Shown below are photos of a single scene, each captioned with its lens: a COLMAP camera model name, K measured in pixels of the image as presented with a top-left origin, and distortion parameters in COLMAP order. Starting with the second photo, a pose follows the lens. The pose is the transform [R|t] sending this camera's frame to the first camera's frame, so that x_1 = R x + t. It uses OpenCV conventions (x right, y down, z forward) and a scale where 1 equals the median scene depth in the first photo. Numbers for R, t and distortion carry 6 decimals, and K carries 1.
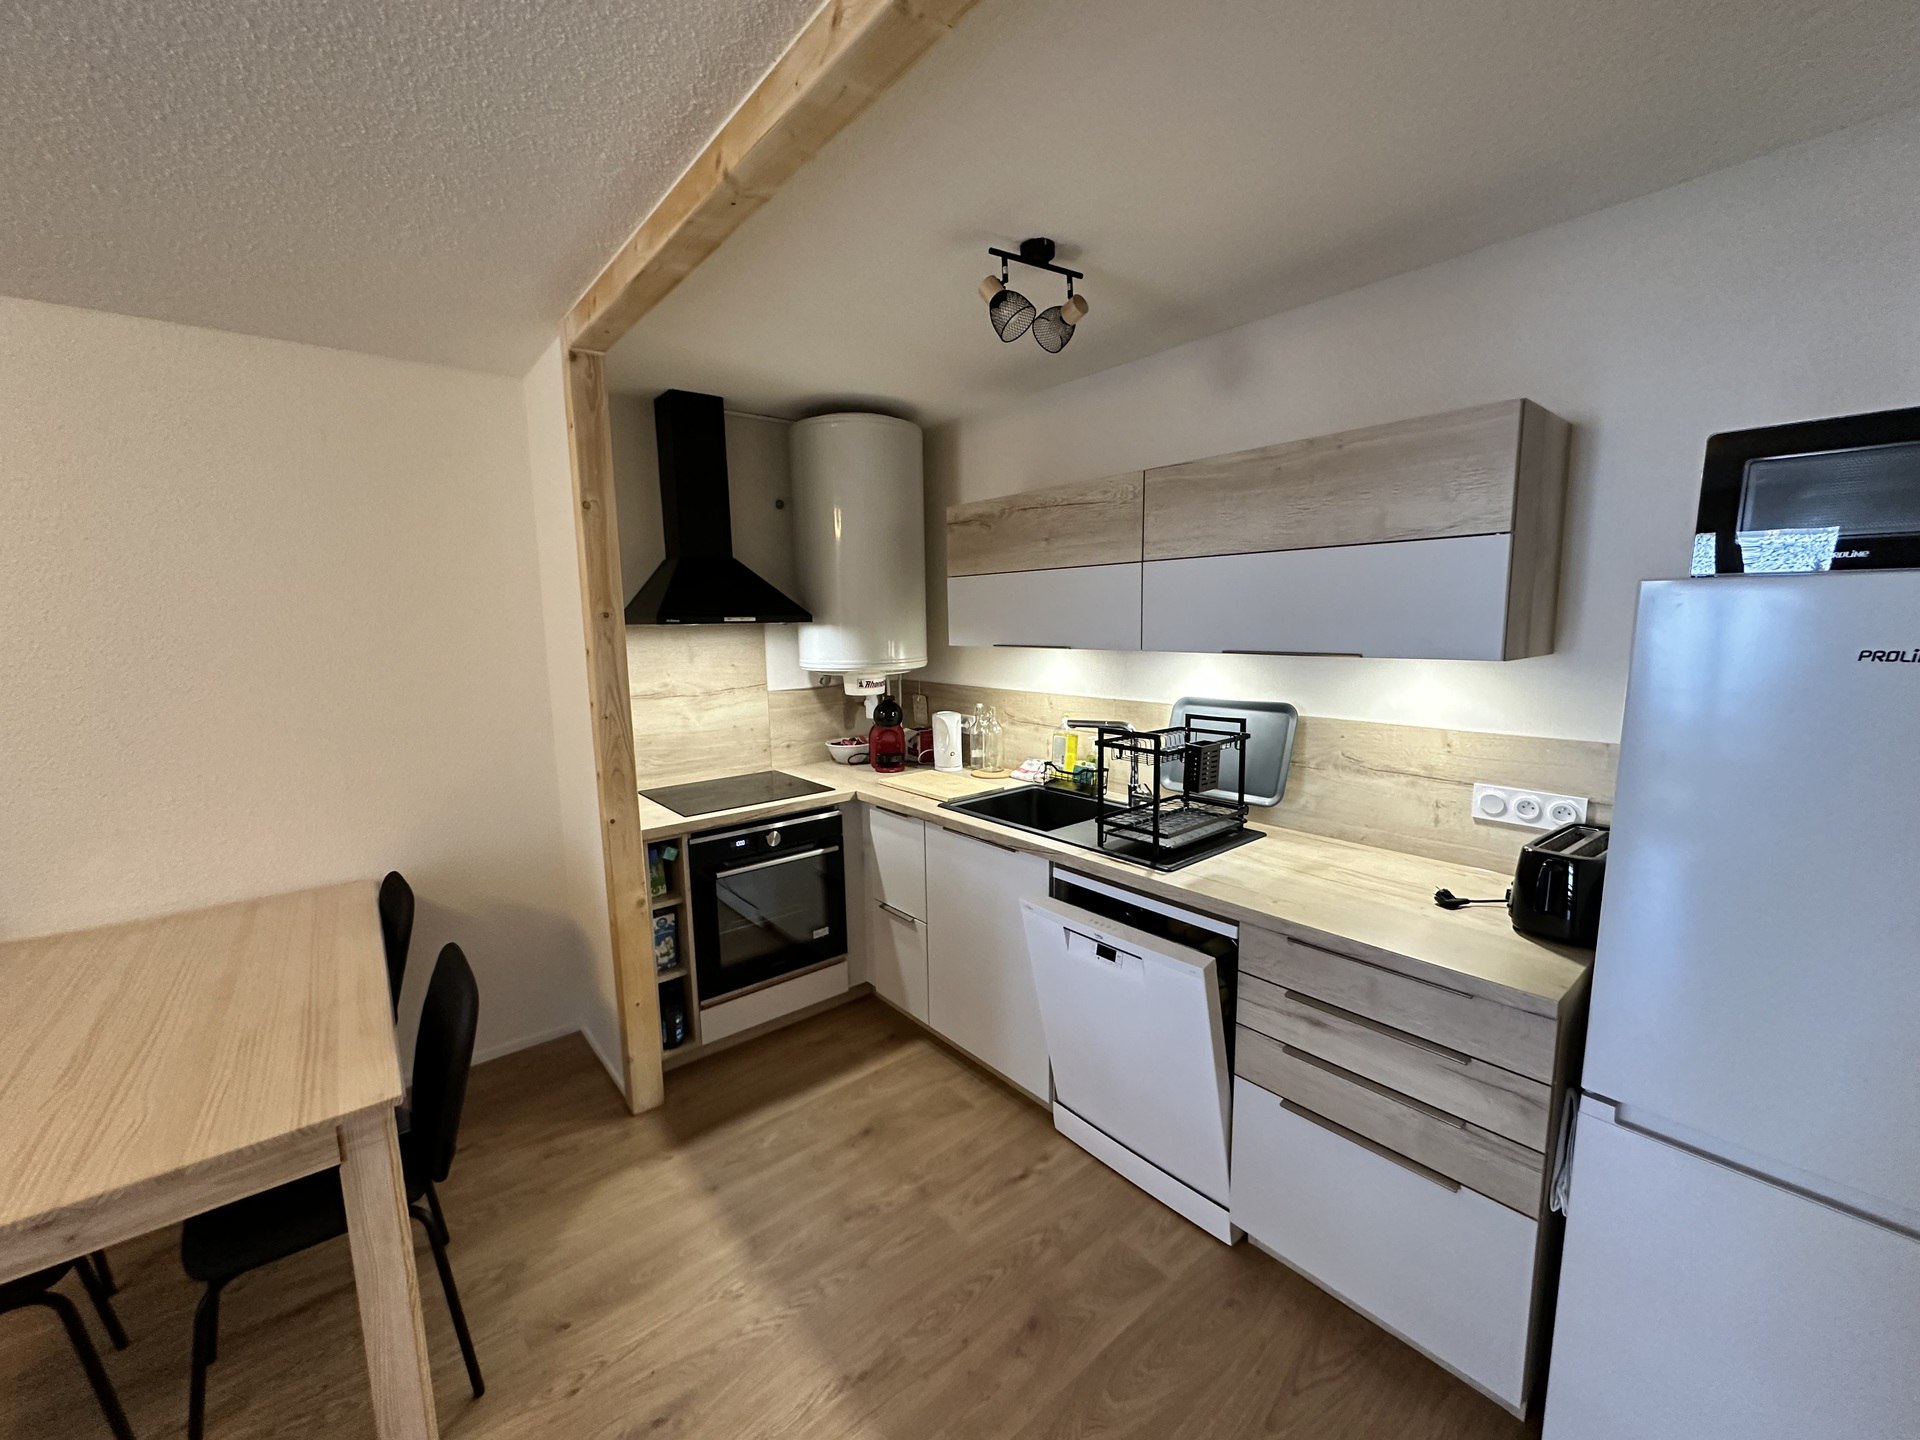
lens RADIAL K [[765.0, 0, 956.8], [0, 765.0, 722.1], [0, 0, 1]] dist [-0.003812, -0.000129]
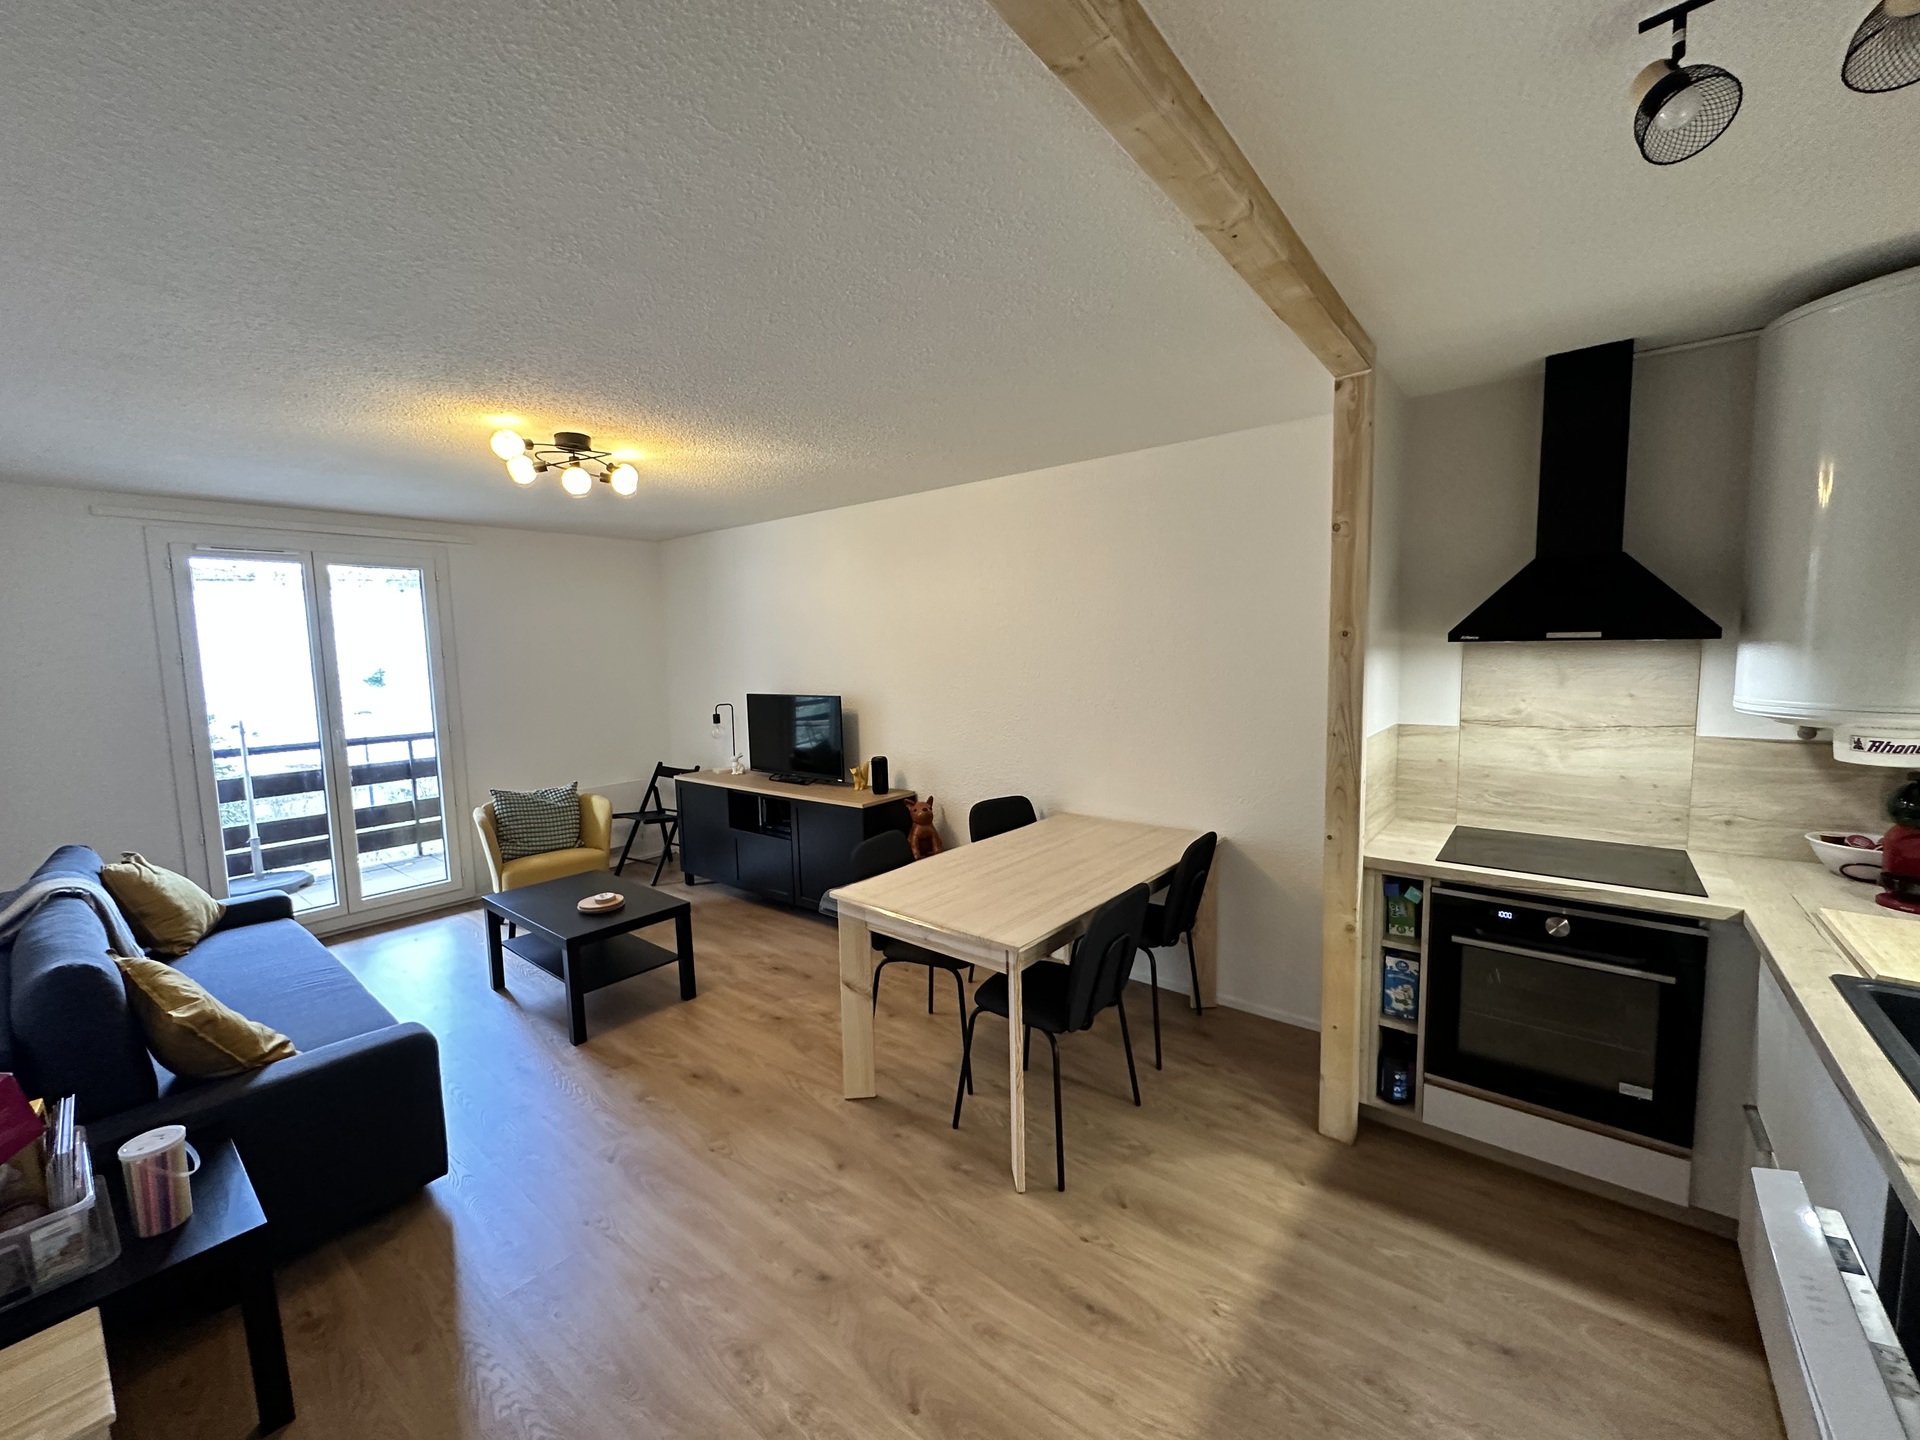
lens RADIAL K [[765.0, 0, 963.7], [0, 765.0, 722.1], [0, 0, 1]] dist [-0.003812, -0.000129]
pose [[0.196379, 0.111540, -0.974163, 0.389877], [-0.116361, 0.989139, 0.089798, -0.050884], [0.973599, 0.095720, 0.207225, 0.281914]]
